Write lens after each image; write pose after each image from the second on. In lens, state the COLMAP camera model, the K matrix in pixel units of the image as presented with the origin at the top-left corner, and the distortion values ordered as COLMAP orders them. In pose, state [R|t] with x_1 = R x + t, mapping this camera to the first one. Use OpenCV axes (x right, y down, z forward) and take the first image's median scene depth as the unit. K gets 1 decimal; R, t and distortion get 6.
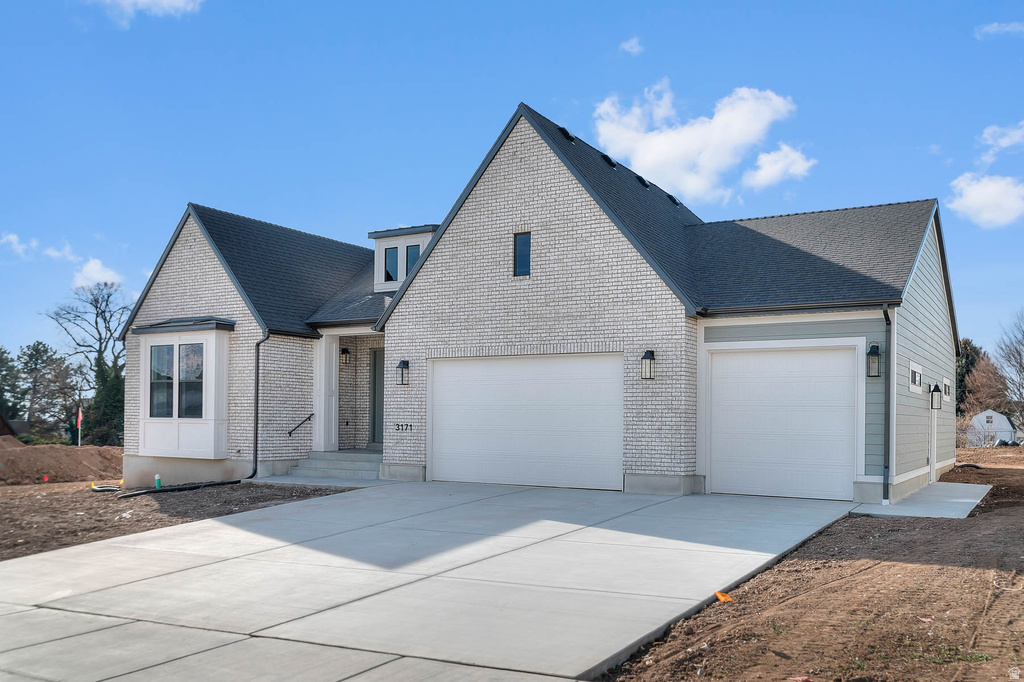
lens RADIAL K [[892.7, 0, 512.0], [0, 892.7, 341.0], [0, 0, 1]] dist [0.001553, 0.000786]
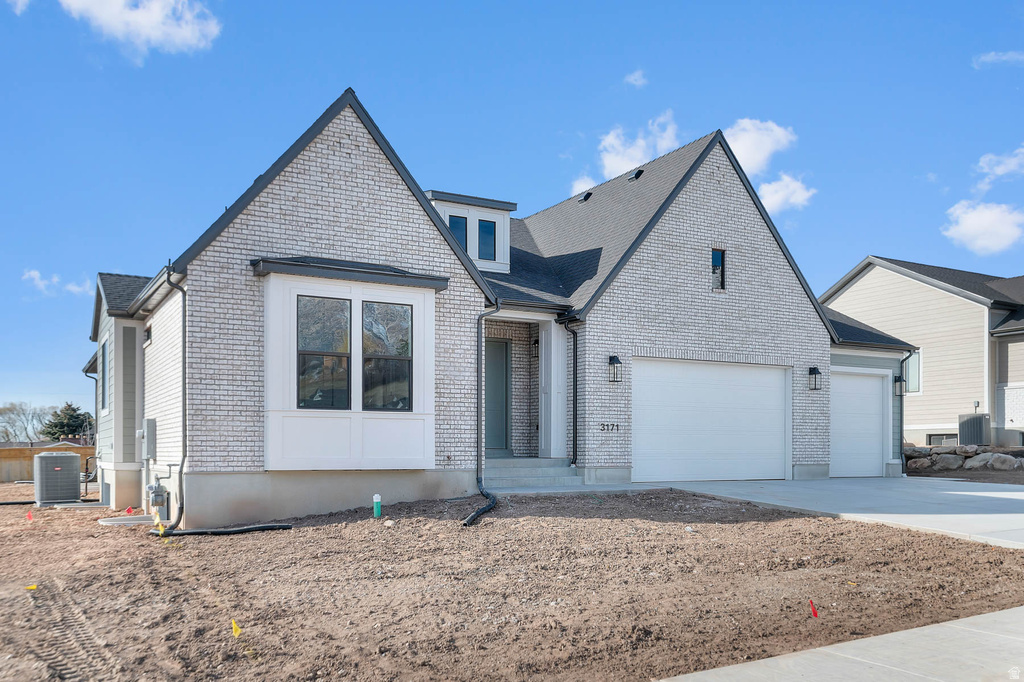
lens RADIAL K [[891.8, 0, 512.3], [0, 891.8, 384.4], [0, 0, 1]] dist [-0.001152, -0.000241]
pose [[0.489253, 0.055644, 0.870365, -1.012358], [-0.073075, 0.997069, -0.022667, 0.082887], [-0.869075, -0.052512, 0.491886, 0.650723]]
